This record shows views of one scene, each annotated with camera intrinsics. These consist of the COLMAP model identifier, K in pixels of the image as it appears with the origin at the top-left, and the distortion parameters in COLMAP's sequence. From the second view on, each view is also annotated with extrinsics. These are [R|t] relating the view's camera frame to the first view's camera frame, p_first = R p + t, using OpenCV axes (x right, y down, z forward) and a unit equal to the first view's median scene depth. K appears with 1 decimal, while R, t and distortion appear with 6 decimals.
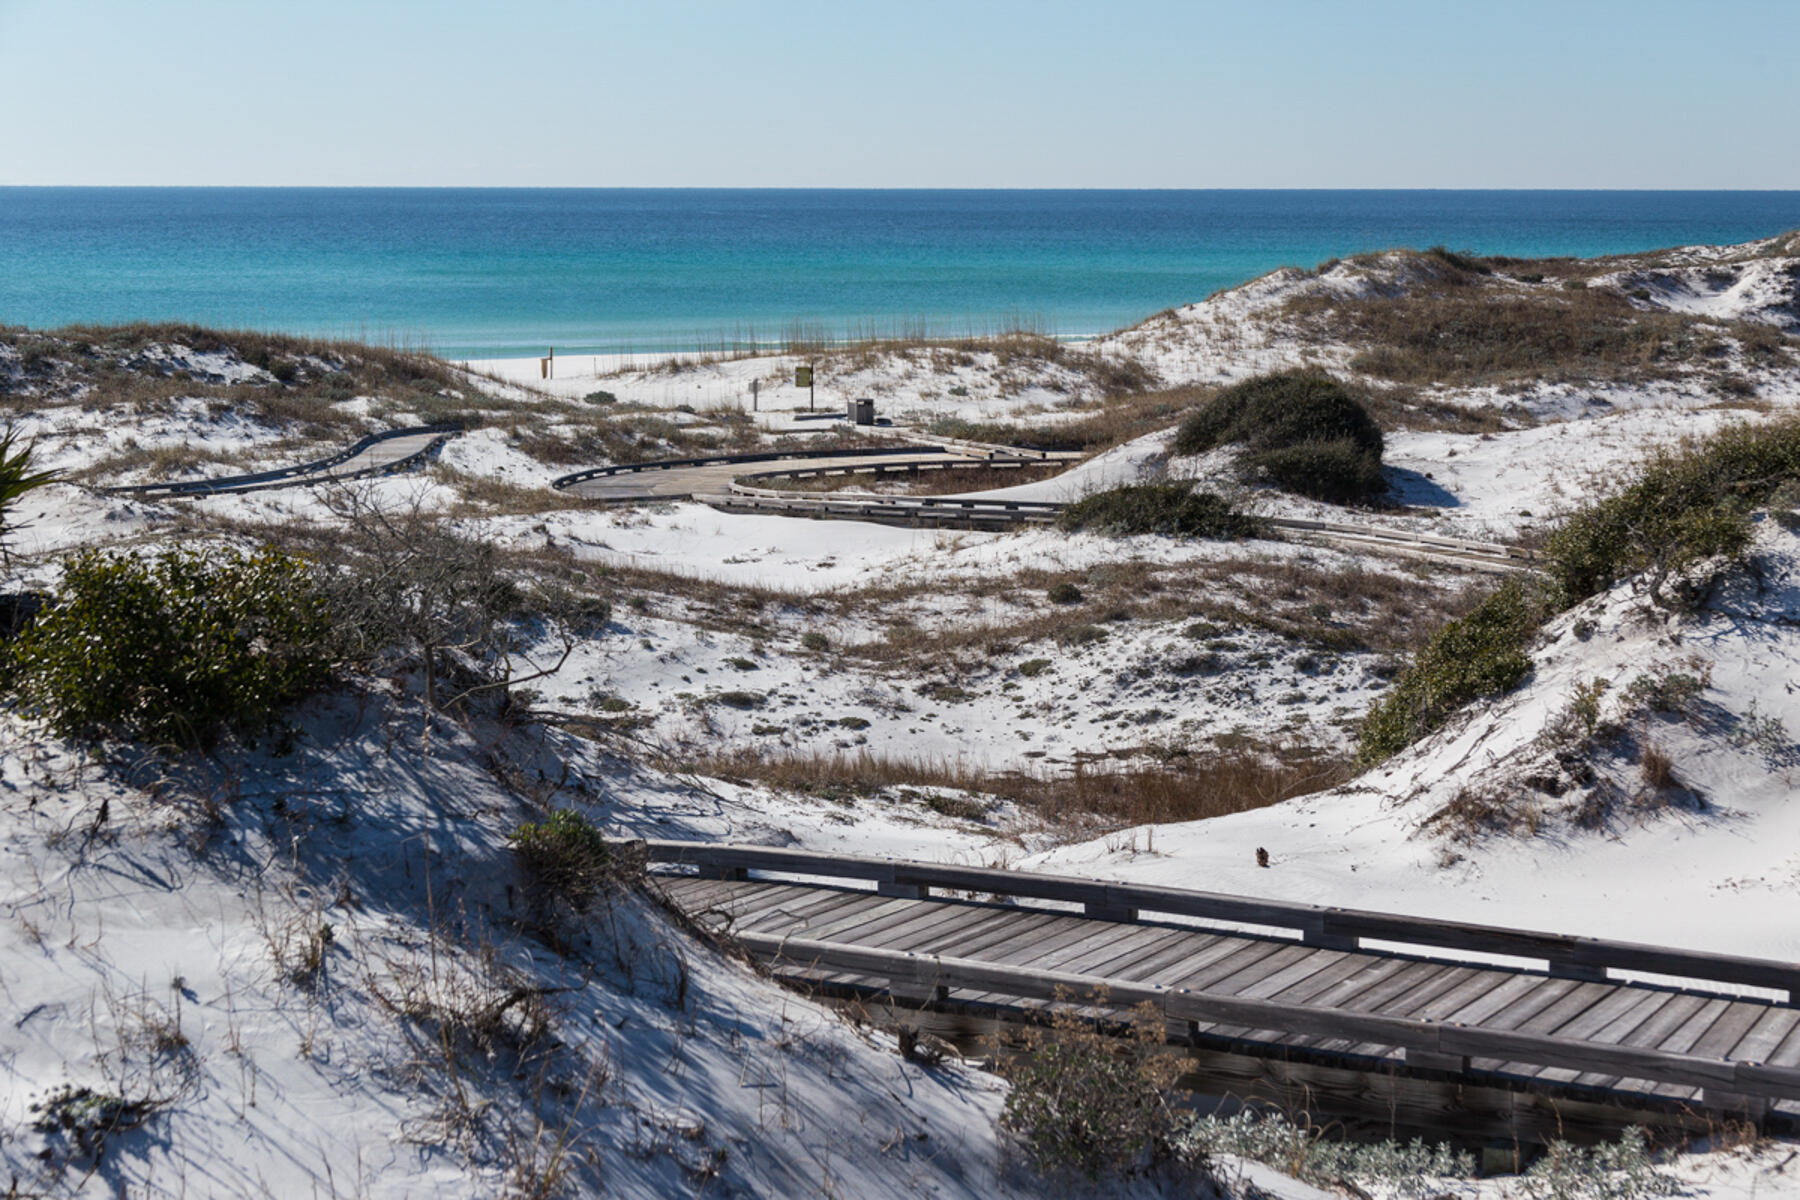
lens RADIAL K [[3298.8, 0, 900.0], [0, 3298.8, 600.0], [0, 0, 1]] dist [0.032465, 0.025482]
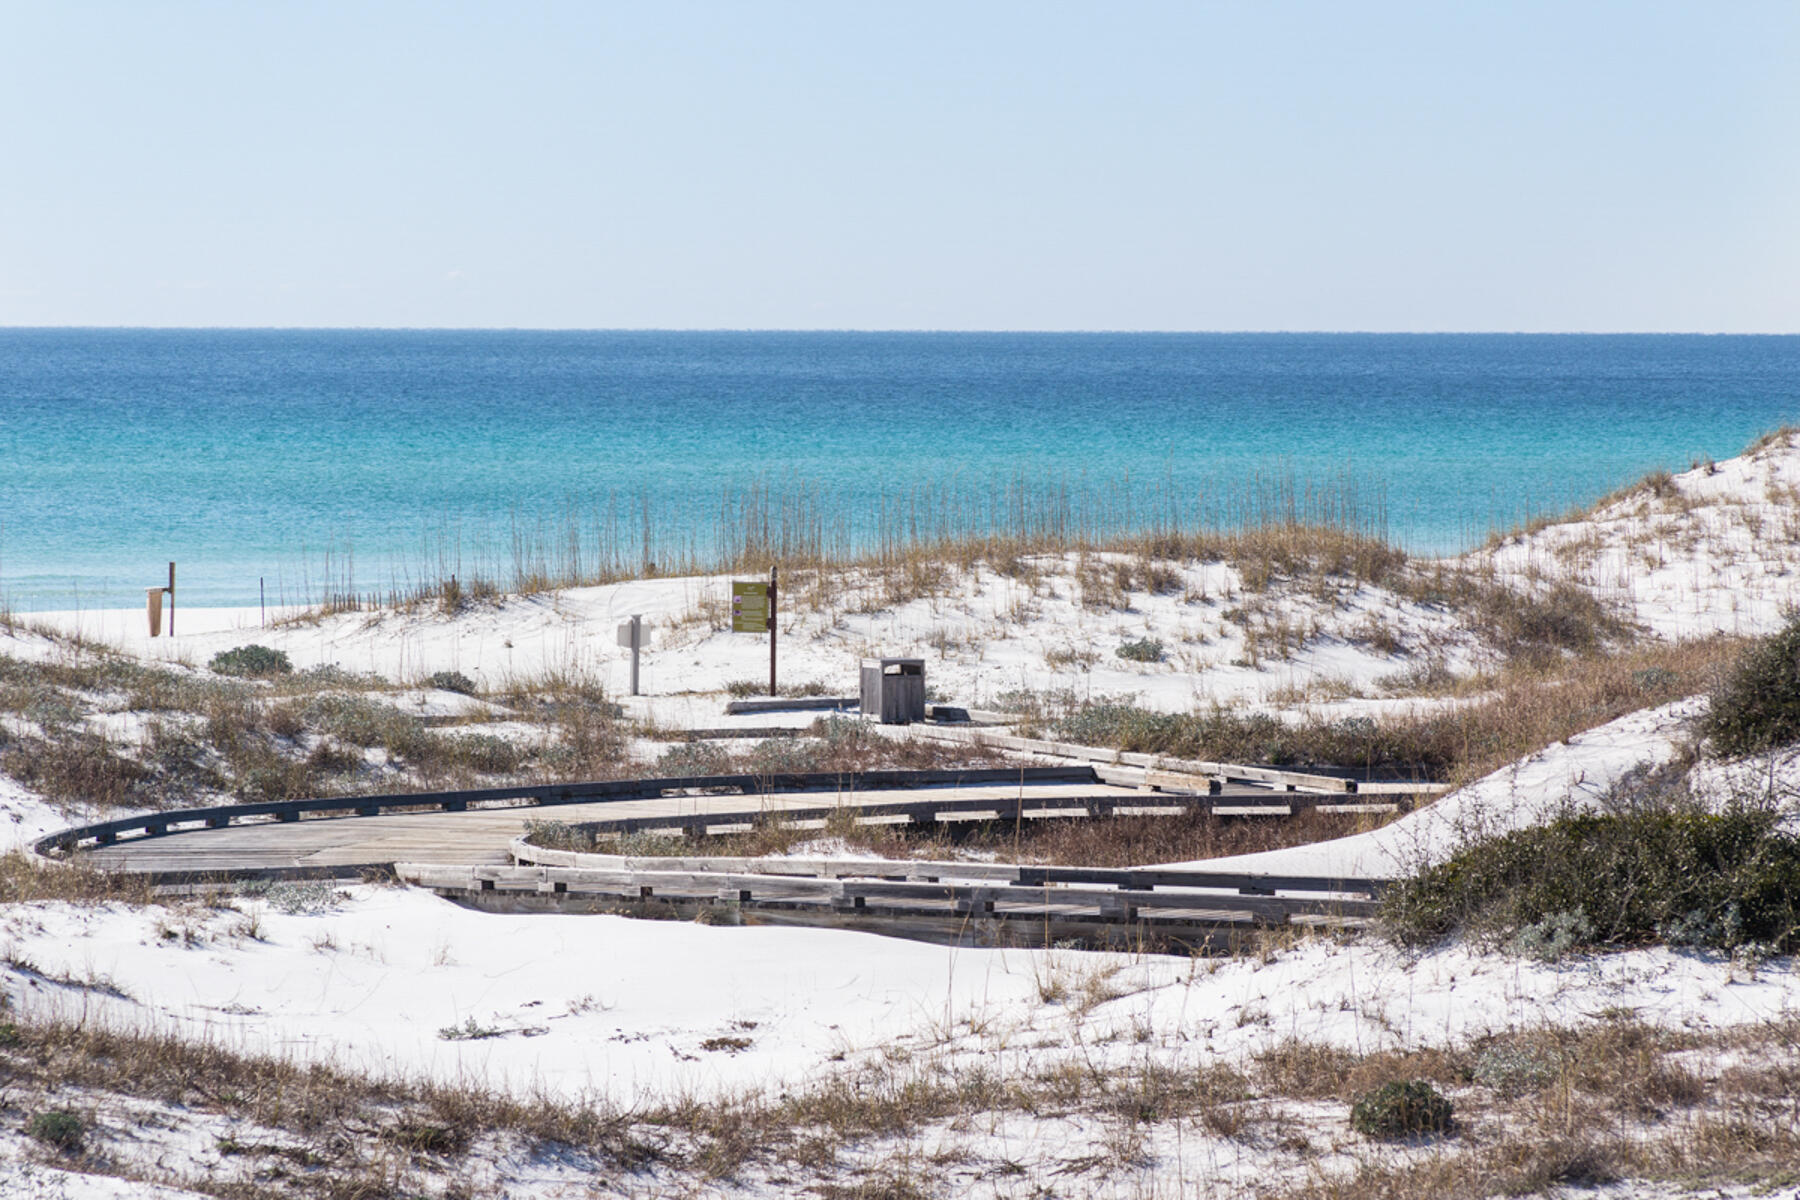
lens RADIAL K [[7020.2, 0, 900.0], [0, 7020.2, 600.0], [0, 0, 1]] dist [0.068610, -1.290030]
pose [[0.999743, 0.002816, -0.022488, 0.008883], [-0.004702, 0.996432, -0.084263, 0.003614], [0.022170, 0.084348, 0.996190, 0.171461]]
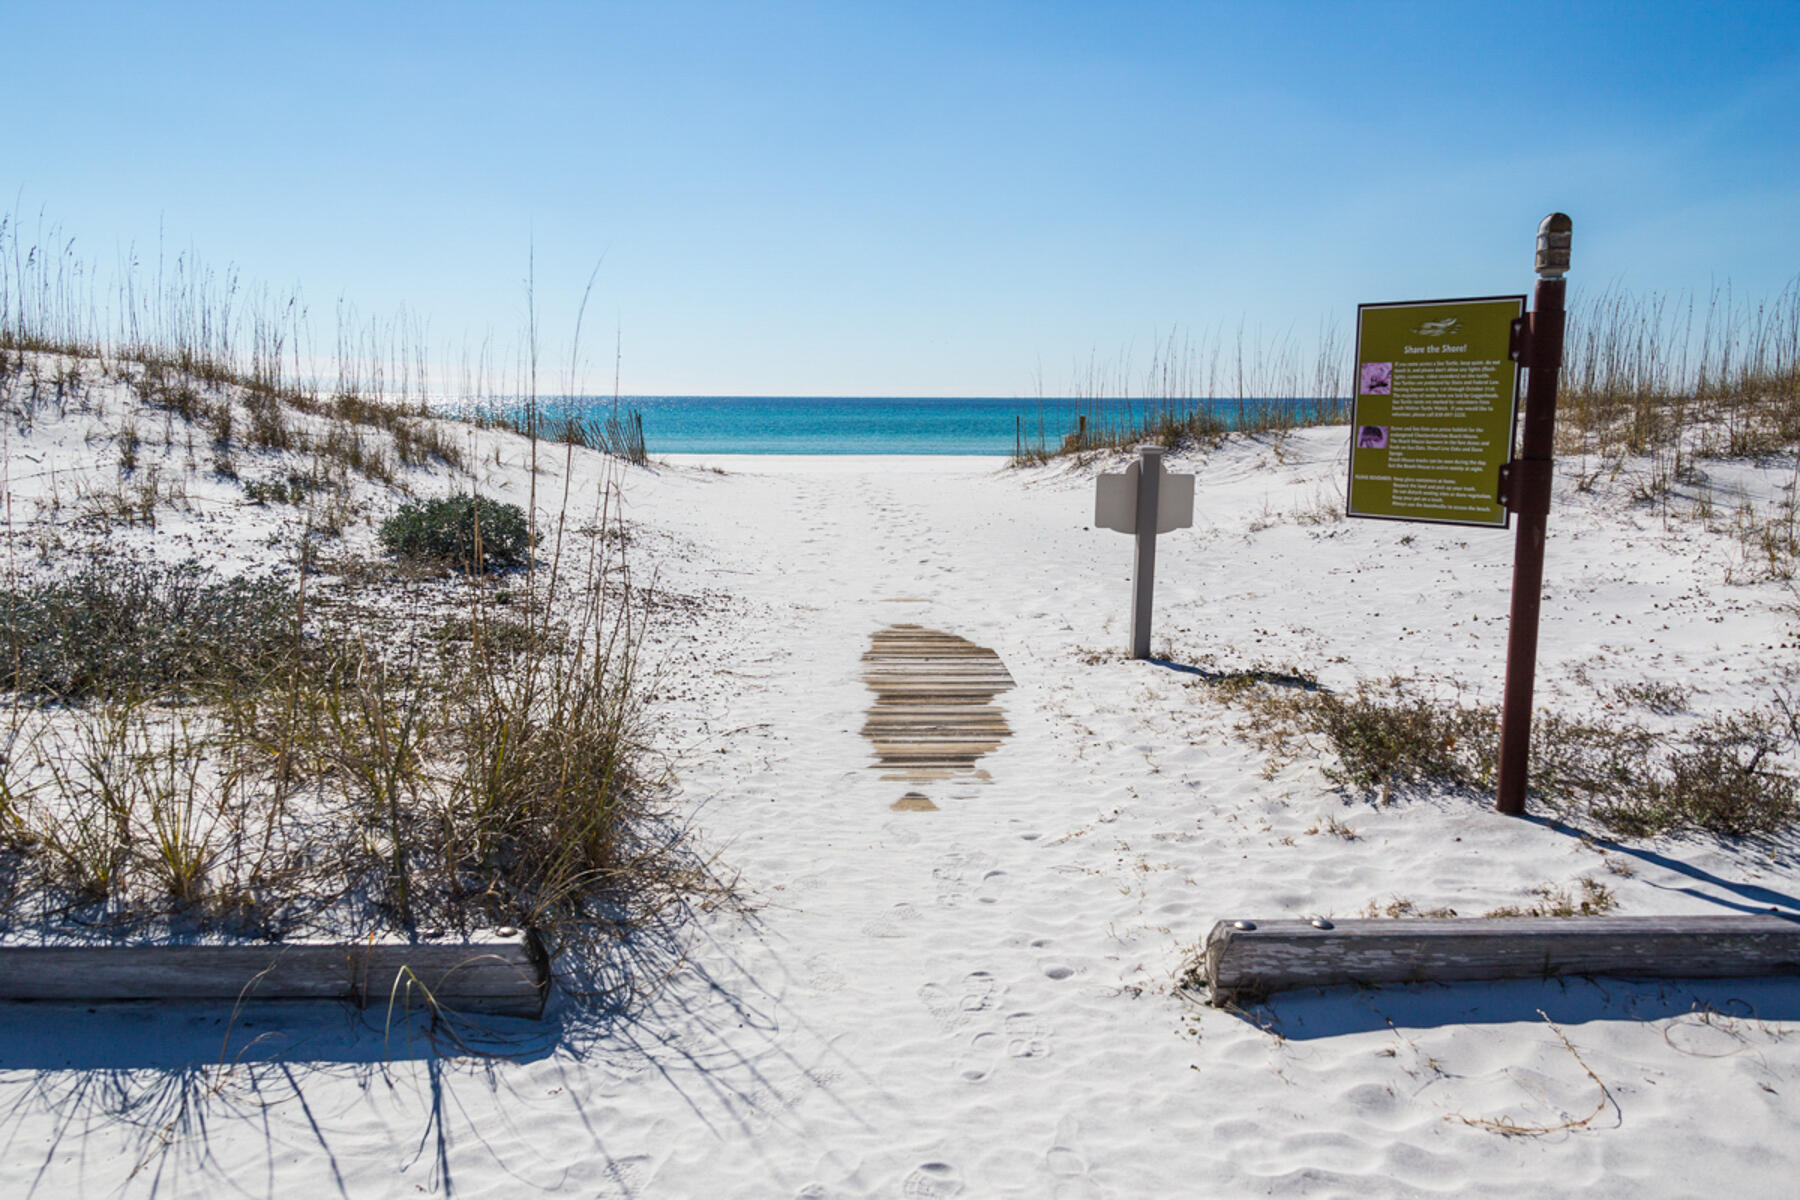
lens RADIAL K [[1455.3, 0, 900.0], [0, 1455.3, 600.0], [0, 0, 1]] dist [0.054561, 0.000469]
pose [[0.892585, 0.064059, -0.446305, -0.027360], [-0.057786, 0.997945, 0.027668, -0.071241], [0.447160, 0.001094, 0.894453, 1.087045]]
